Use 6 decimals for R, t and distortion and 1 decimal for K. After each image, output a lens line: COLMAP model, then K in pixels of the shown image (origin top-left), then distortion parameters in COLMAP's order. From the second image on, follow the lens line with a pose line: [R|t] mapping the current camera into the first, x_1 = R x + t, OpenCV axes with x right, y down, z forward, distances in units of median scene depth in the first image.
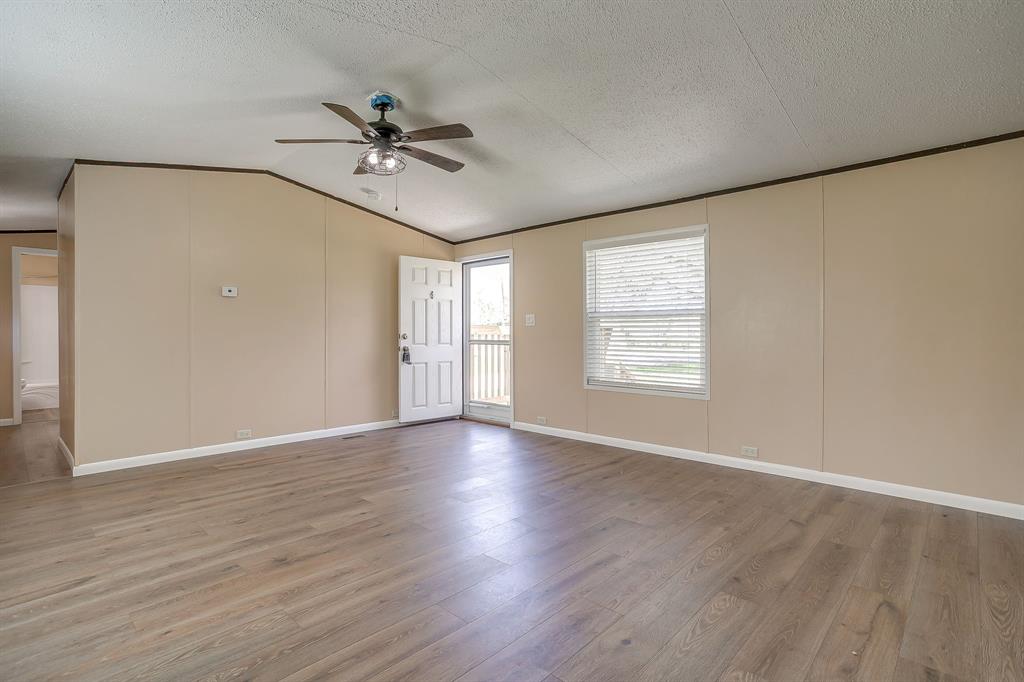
lens RADIAL K [[495.4, 0, 505.9], [0, 495.4, 337.4], [0, 0, 1]] dist [-0.056646, 0.032377]
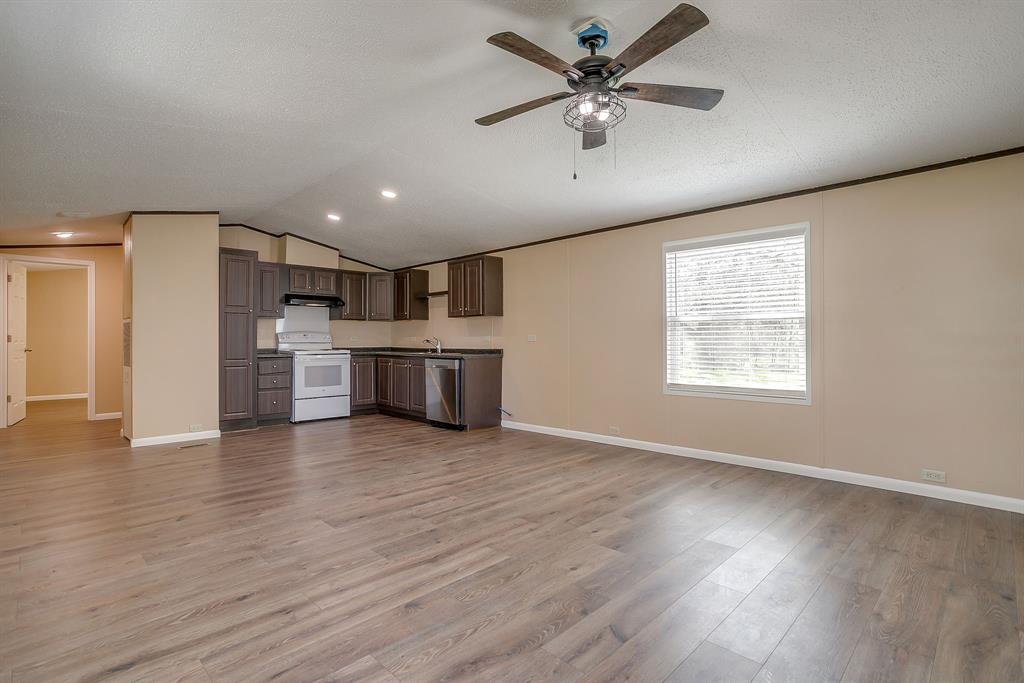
lens RADIAL K [[495.4, 0, 505.9], [0, 495.4, 337.9], [0, 0, 1]] dist [-0.056646, 0.032377]
pose [[-0.999643, 0.008271, 0.025422, -0.086375], [0.008390, 0.999954, 0.004588, -0.011025], [-0.025383, 0.004799, -0.999666, 1.143298]]
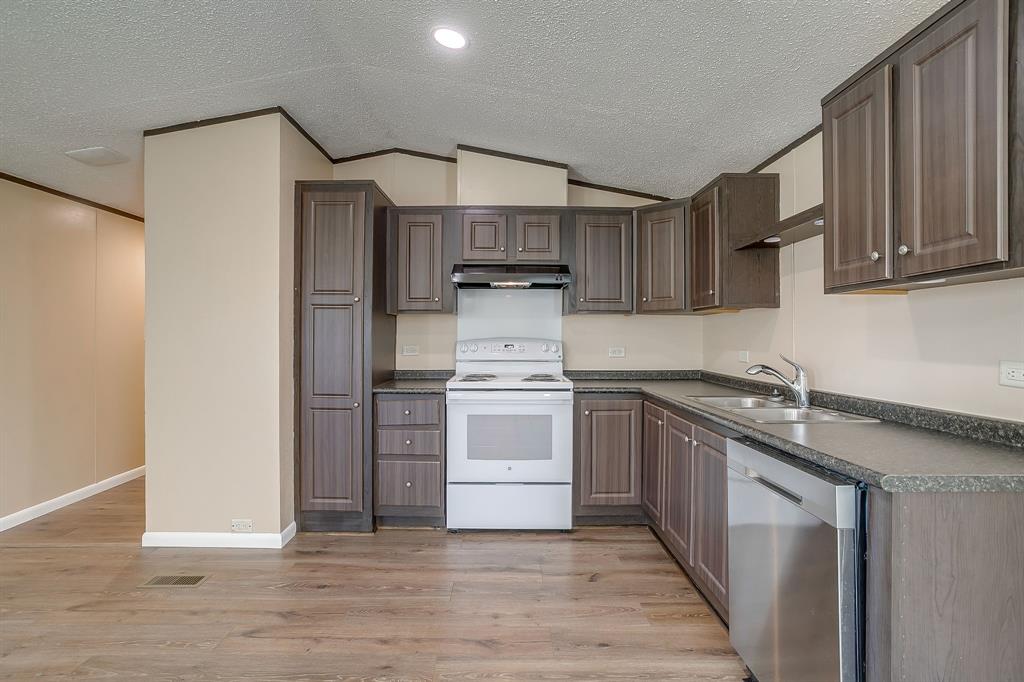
lens RADIAL K [[502.4, 0, 508.7], [0, 502.4, 337.6], [0, 0, 1]] dist [-0.058208, 0.030025]
pose [[-0.703865, 0.004305, 0.710321, 0.004353], [0.006077, 0.999982, -0.000038, -0.028552], [-0.710308, 0.004290, -0.703878, 0.261567]]
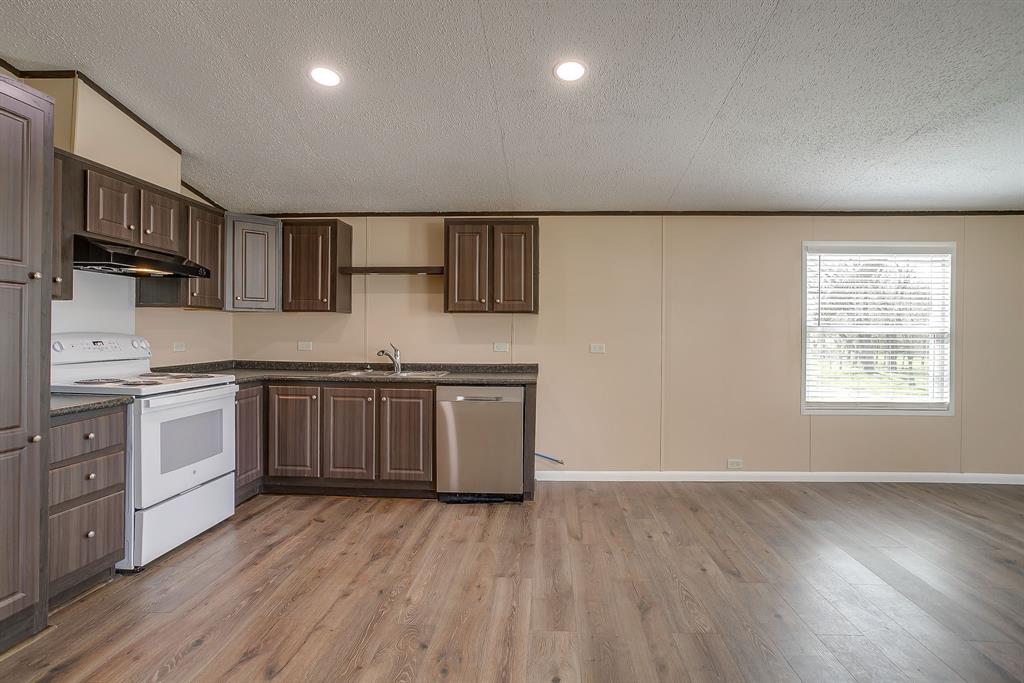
lens RADIAL K [[516.6, 0, 525.9], [0, 516.6, 336.0], [0, 0, 1]] dist [-0.051497, 0.032600]
pose [[-0.746704, 0.005342, -0.665135, 0.546066], [-0.008261, 0.999816, 0.017304, -0.038827], [0.665105, 0.018416, -0.746522, 0.521245]]
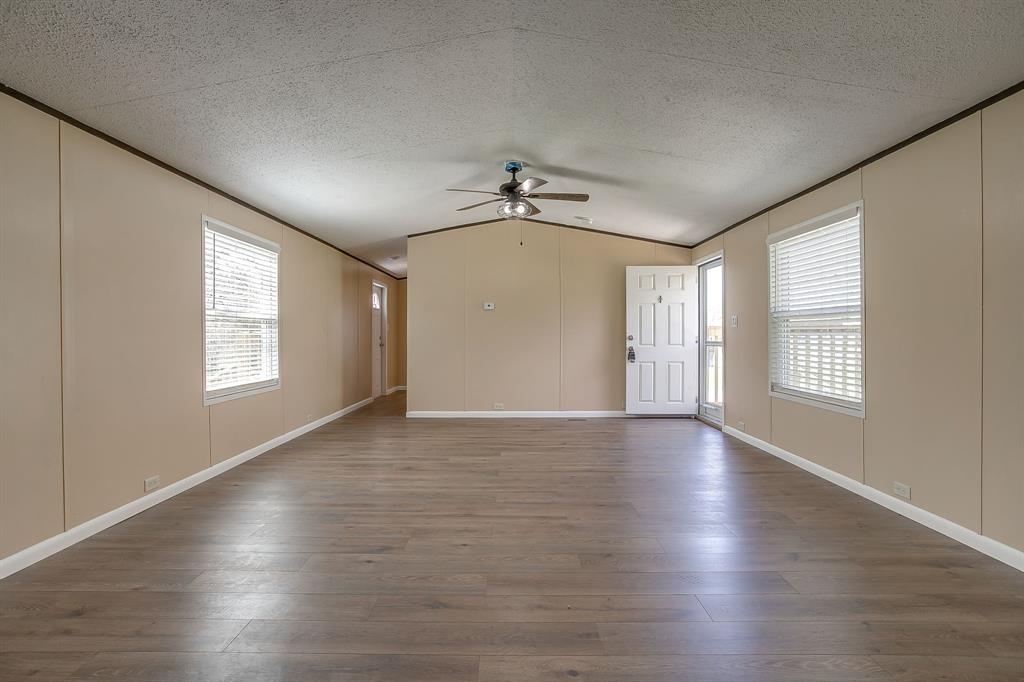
lens RADIAL K [[502.4, 0, 508.7], [0, 502.4, 337.6], [0, 0, 1]] dist [-0.058208, 0.030025]
pose [[0.686639, 0.003349, -0.726991, 0.490521], [-0.003866, 0.999992, 0.000955, -0.002549], [0.726988, 0.002155, 0.686647, 0.019223]]
